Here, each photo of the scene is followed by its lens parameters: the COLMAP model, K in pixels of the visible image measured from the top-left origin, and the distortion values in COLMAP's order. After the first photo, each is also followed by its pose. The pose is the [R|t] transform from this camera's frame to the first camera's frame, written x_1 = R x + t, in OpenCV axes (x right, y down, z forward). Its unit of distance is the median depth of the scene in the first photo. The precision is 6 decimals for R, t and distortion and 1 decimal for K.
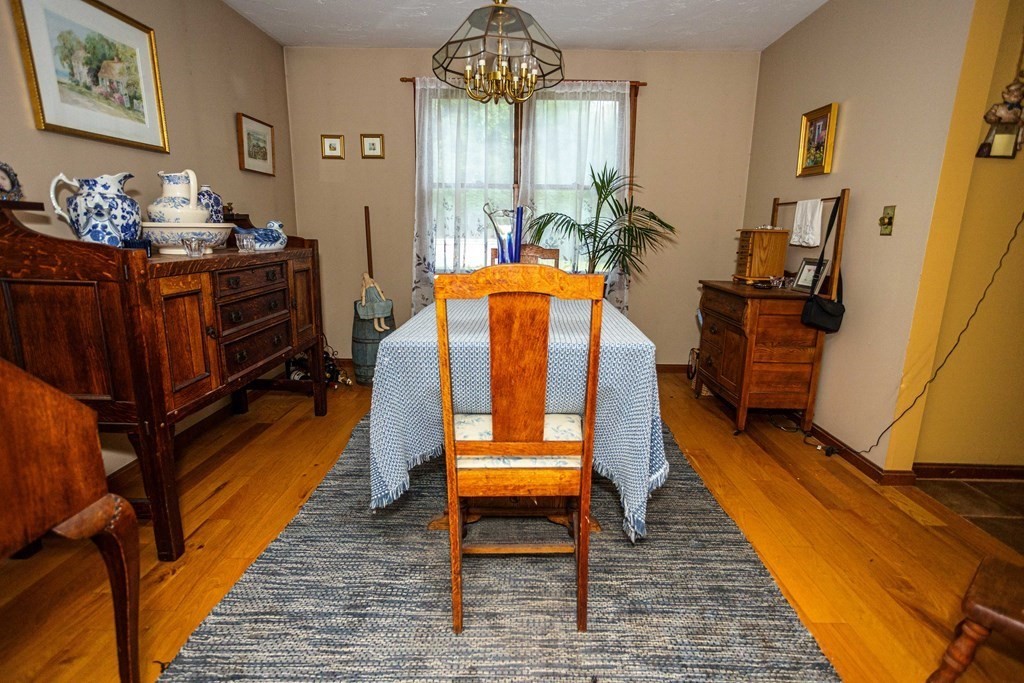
lens RADIAL K [[495.6, 0, 522.6], [0, 495.6, 345.0], [0, 0, 1]] dist [-0.021458, 0.001582]
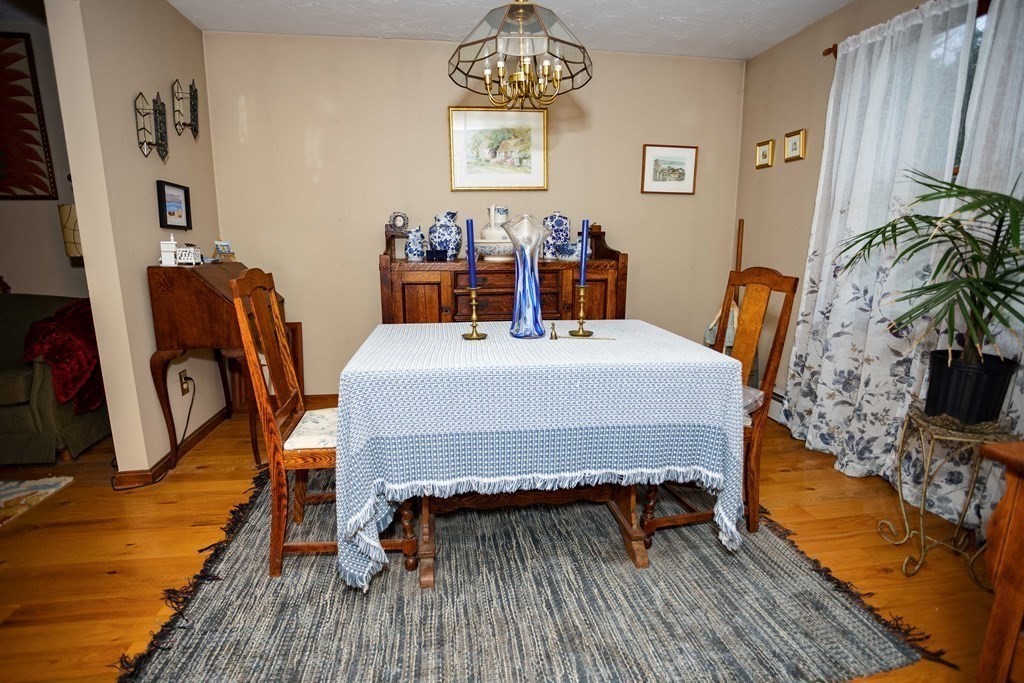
lens RADIAL K [[495.6, 0, 513.1], [0, 495.6, 339.5], [0, 0, 1]] dist [-0.021458, 0.001582]
pose [[0.169340, 0.179206, -0.969128, 0.885905], [-0.217051, 0.965968, 0.140695, -0.186829], [0.961360, 0.186525, 0.202473, 0.836903]]
